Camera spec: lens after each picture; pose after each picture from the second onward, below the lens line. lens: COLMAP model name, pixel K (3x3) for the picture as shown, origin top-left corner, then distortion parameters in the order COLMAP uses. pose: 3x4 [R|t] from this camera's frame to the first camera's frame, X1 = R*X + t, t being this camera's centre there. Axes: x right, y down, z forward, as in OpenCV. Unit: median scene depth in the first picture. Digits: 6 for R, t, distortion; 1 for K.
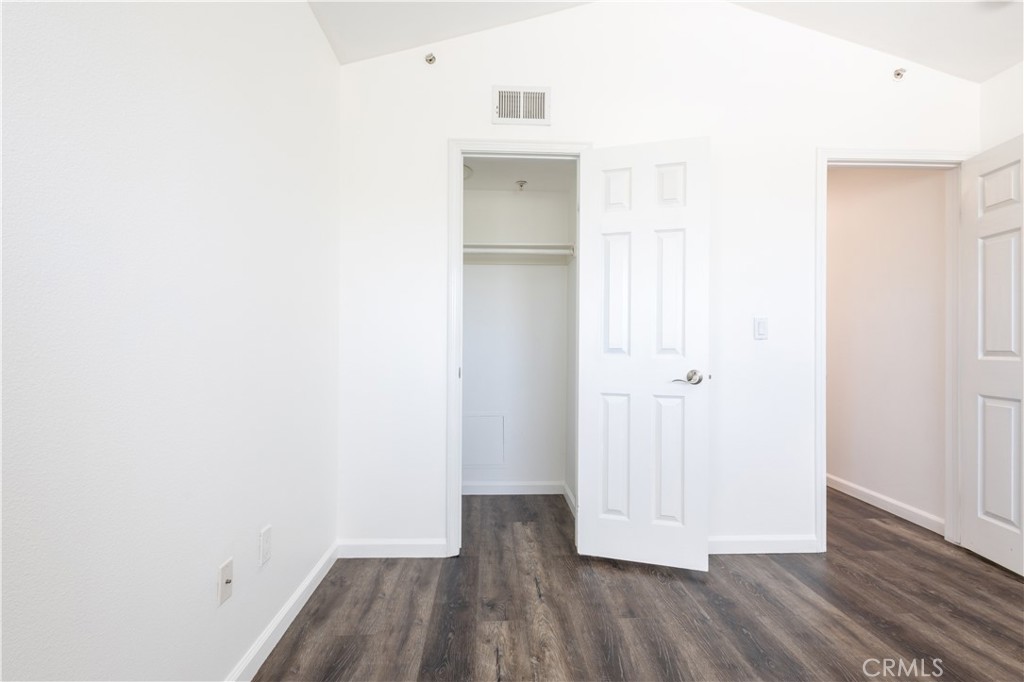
lens RADIAL K [[465.7, 0, 511.9], [0, 465.7, 344.5], [0, 0, 1]] dist [0.013657, -0.005432]
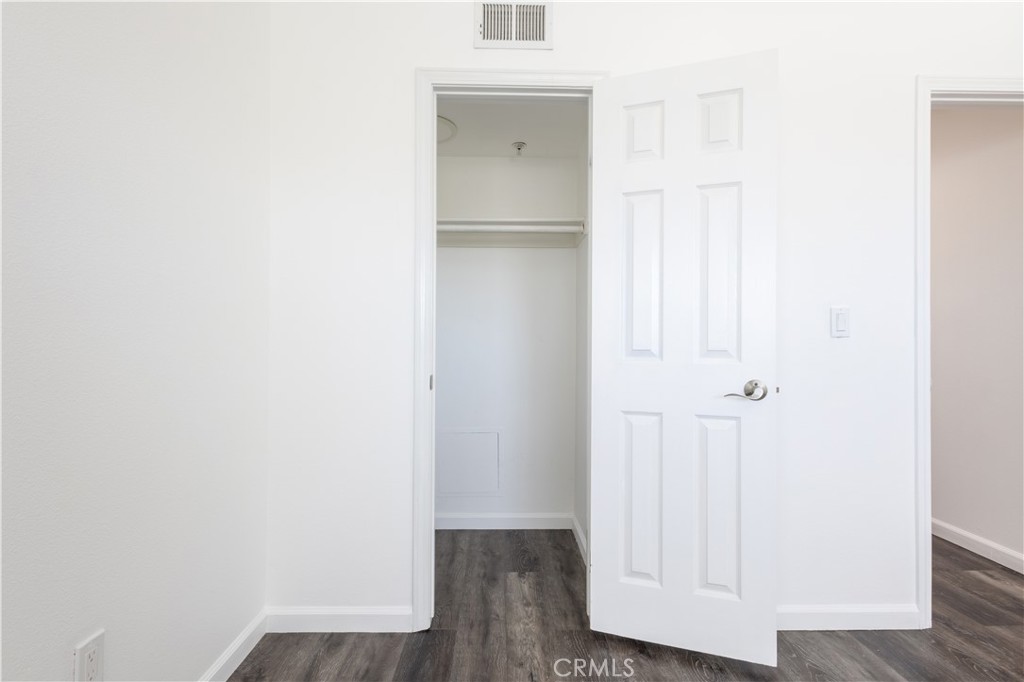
lens RADIAL K [[465.7, 0, 511.9], [0, 465.7, 344.5], [0, 0, 1]] dist [0.013657, -0.005432]
pose [[0.999744, -0.001014, -0.022622, 0.034012], [0.000935, 0.999993, -0.003521, 0.002449], [0.022625, 0.003499, 0.999738, 0.255644]]
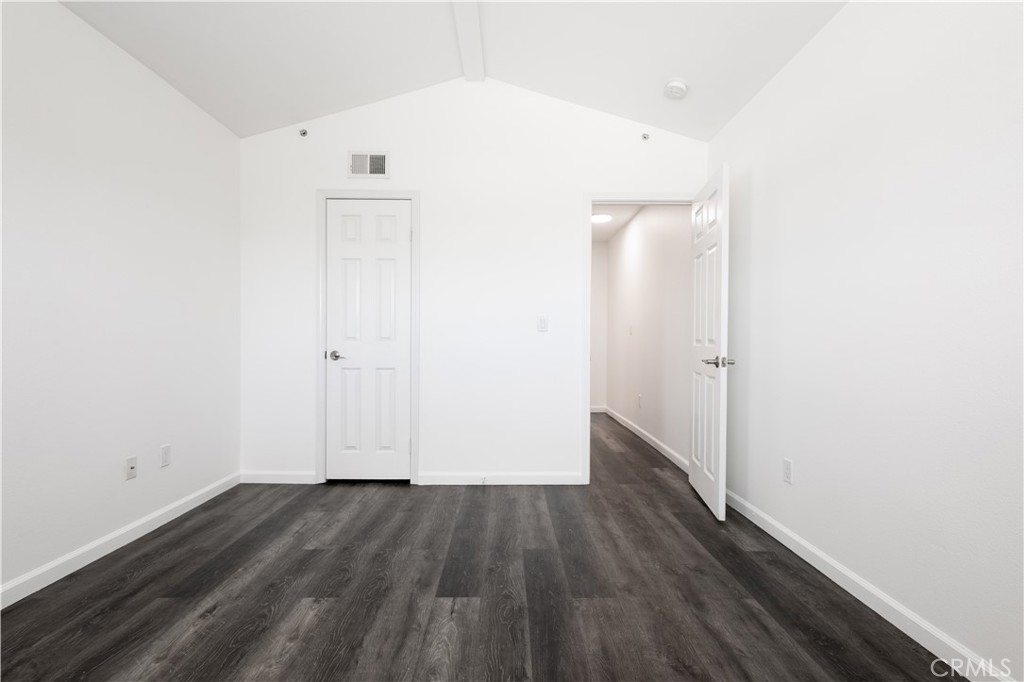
lens RADIAL K [[477.5, 0, 511.4], [0, 477.5, 343.0], [0, 0, 1]] dist [0.012872, -0.001201]
pose [[0.999263, 0.000971, -0.038384, 0.503481], [-0.000487, 0.999920, 0.012634, 0.005987], [0.038393, -0.012606, 0.999183, -0.426691]]
